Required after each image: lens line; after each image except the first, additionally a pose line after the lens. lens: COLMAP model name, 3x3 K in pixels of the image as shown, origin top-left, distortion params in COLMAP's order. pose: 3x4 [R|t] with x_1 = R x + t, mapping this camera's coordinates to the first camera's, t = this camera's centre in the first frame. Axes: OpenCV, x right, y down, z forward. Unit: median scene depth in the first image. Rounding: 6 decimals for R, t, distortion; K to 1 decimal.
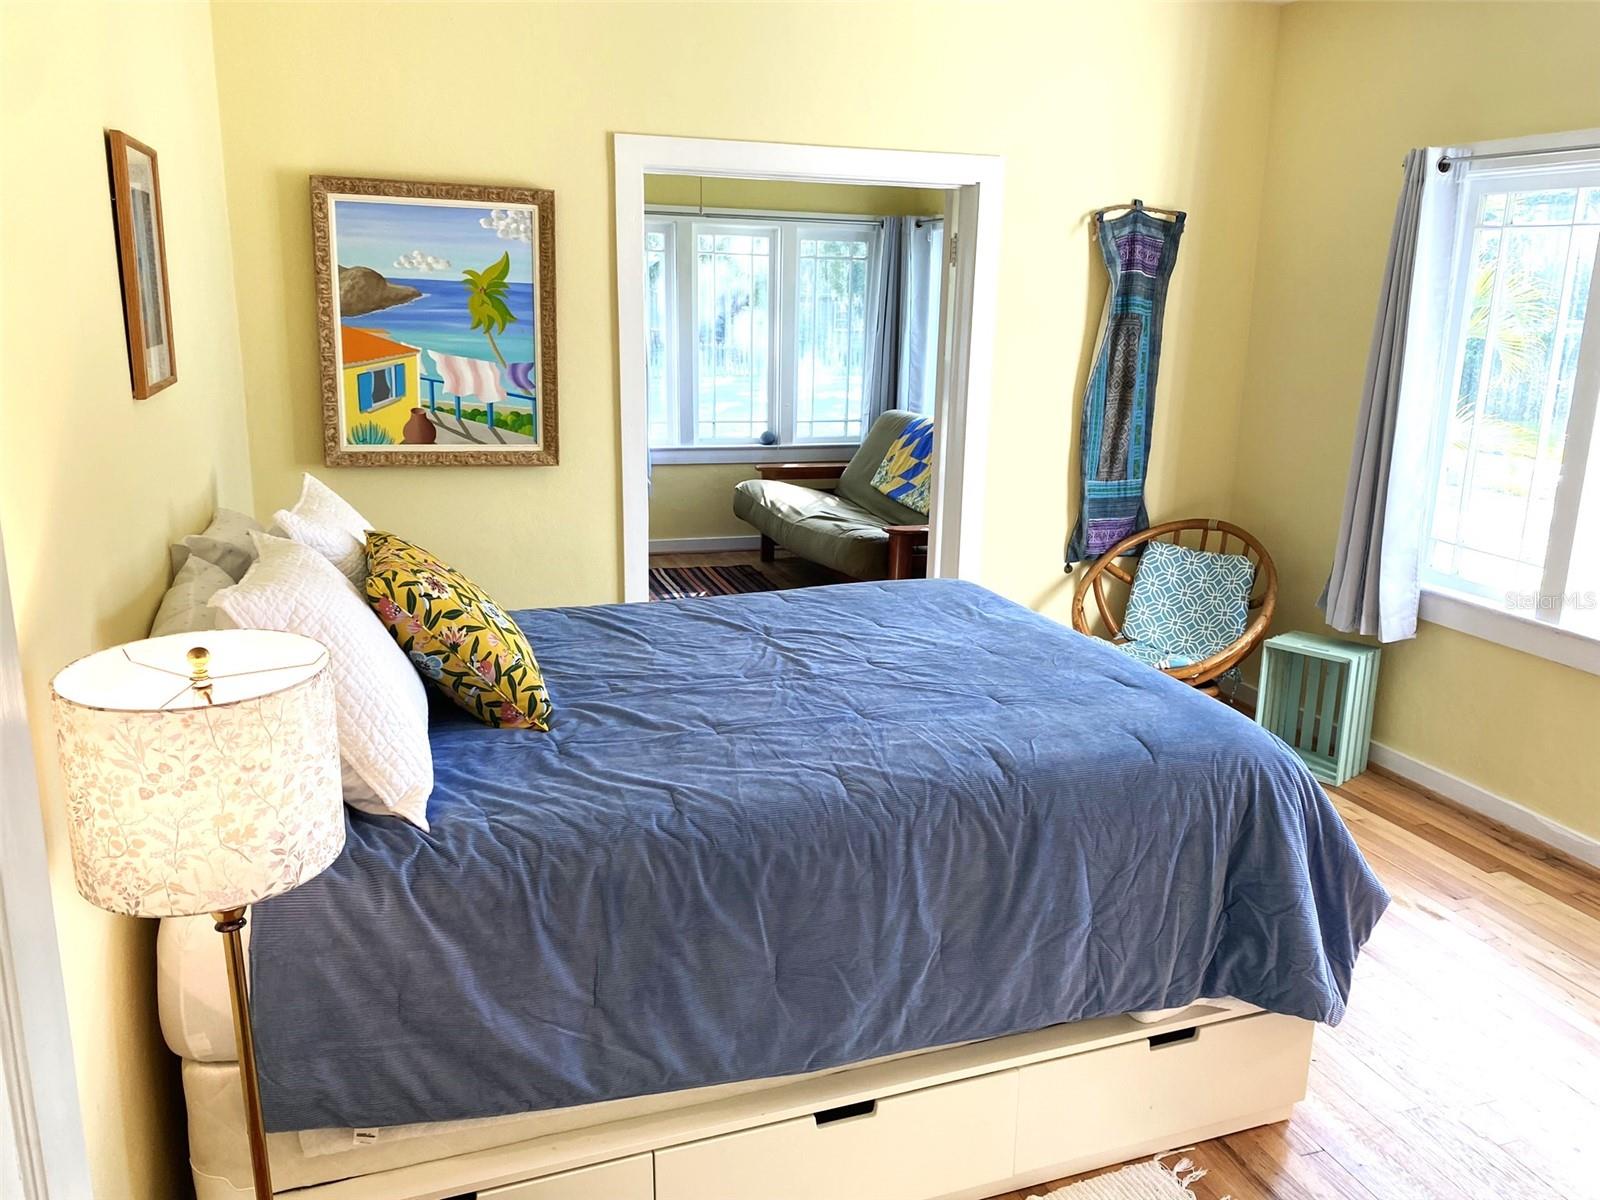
lens RADIAL K [[1217.0, 0, 796.8], [0, 1217.0, 587.1], [0, 0, 1]] dist [0.049414, -0.066252]
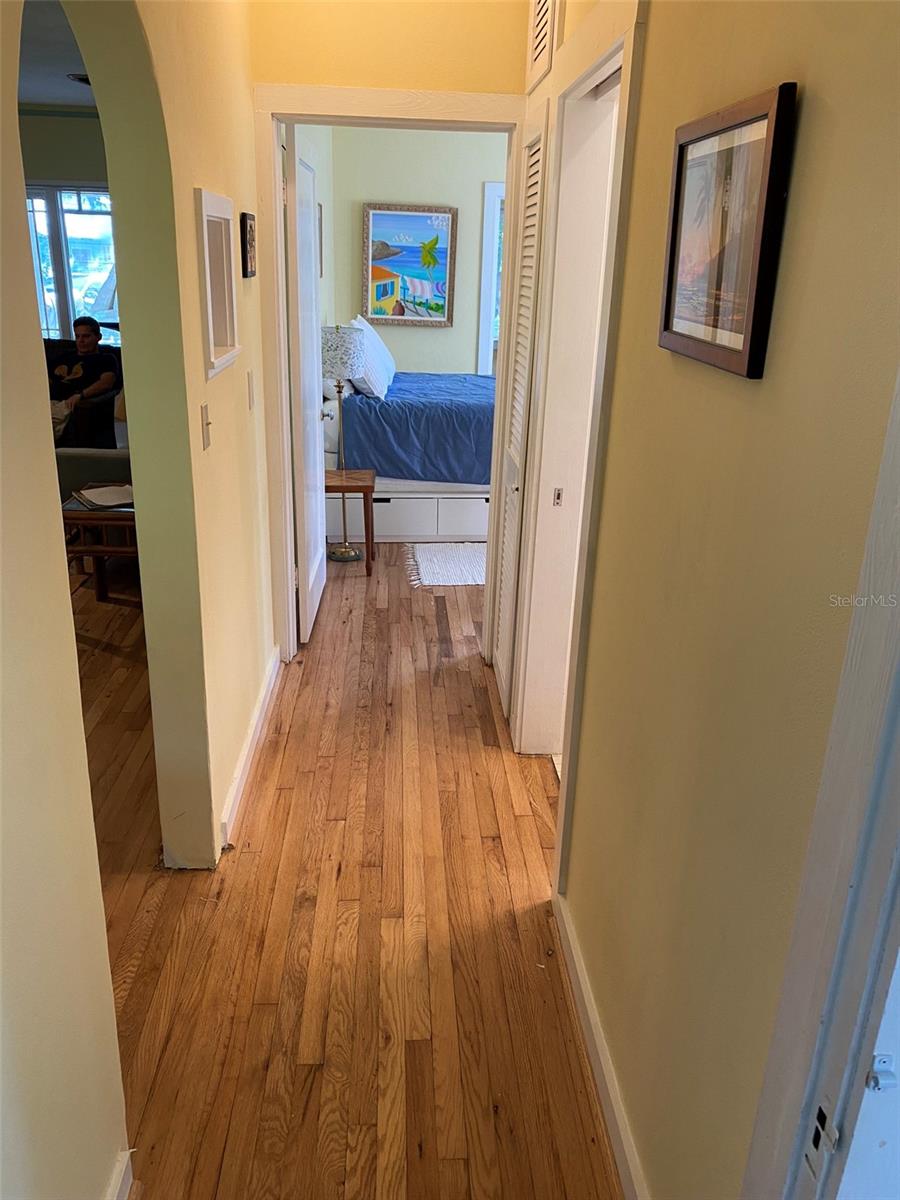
lens RADIAL K [[912.8, 0, 454.5], [0, 912.8, 603.3], [0, 0, 1]] dist [0.049414, -0.066252]
pose [[0.964911, 0.106715, -0.239913, 0.314145], [-0.076391, 0.988256, 0.132343, 0.207997], [0.251219, -0.109372, 0.961731, -0.832883]]
